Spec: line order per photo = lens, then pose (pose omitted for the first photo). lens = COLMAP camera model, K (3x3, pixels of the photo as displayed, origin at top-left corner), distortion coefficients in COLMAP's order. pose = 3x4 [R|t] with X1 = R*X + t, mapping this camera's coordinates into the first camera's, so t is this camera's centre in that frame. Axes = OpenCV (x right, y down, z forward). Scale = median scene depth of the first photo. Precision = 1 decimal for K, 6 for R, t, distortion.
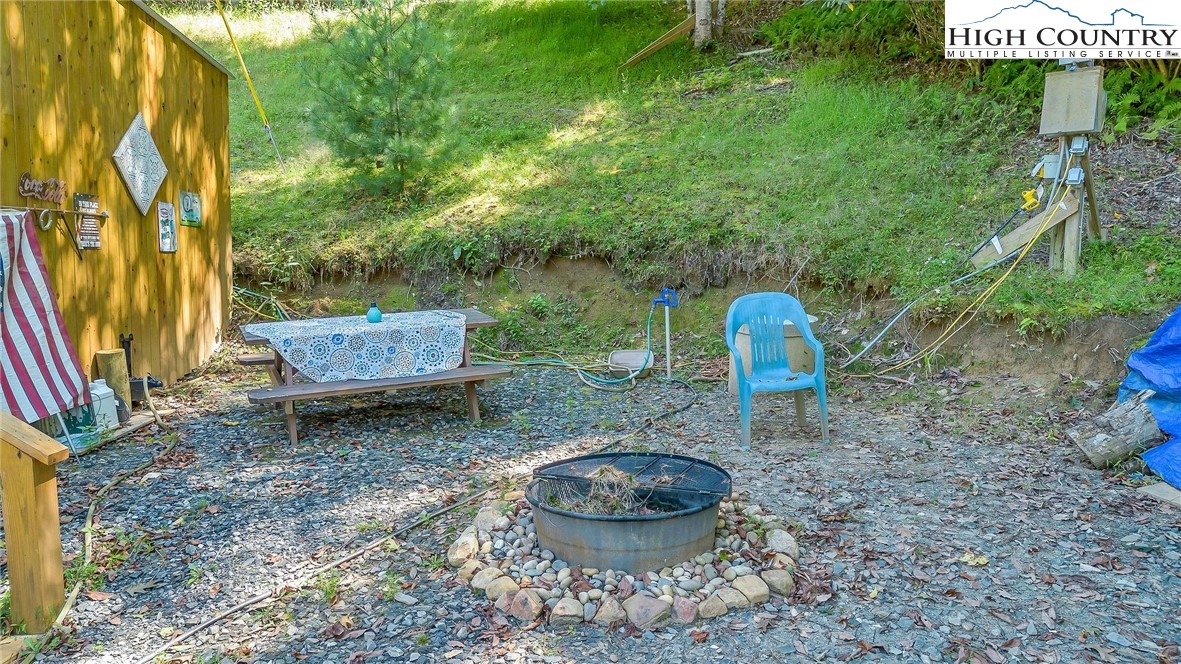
lens RADIAL K [[860.6, 0, 590.5], [0, 860.6, 332.0], [0, 0, 1]] dist [0.072225, -0.077292]
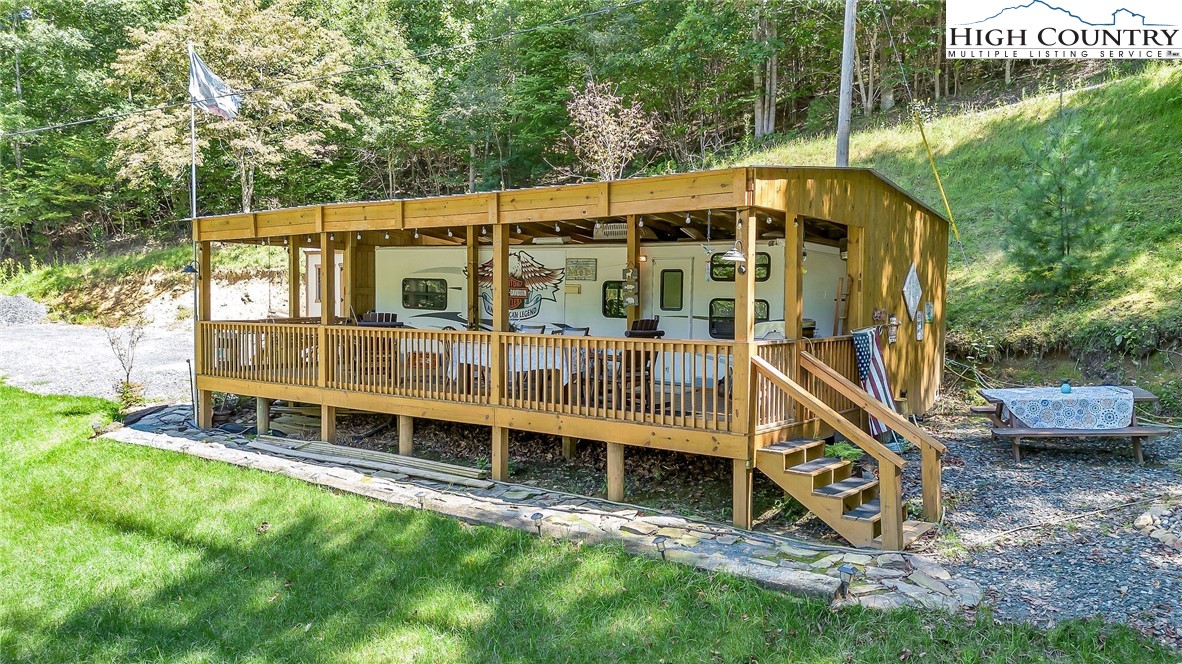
lens RADIAL K [[861.3, 0, 591.0], [0, 861.3, 332.0], [0, 0, 1]] dist [0.072225, -0.077292]
pose [[0.791936, 0.023526, -0.610150, 0.026624], [-0.050102, 0.998392, -0.026533, -0.026595], [0.608545, 0.051583, 0.791841, -0.586568]]
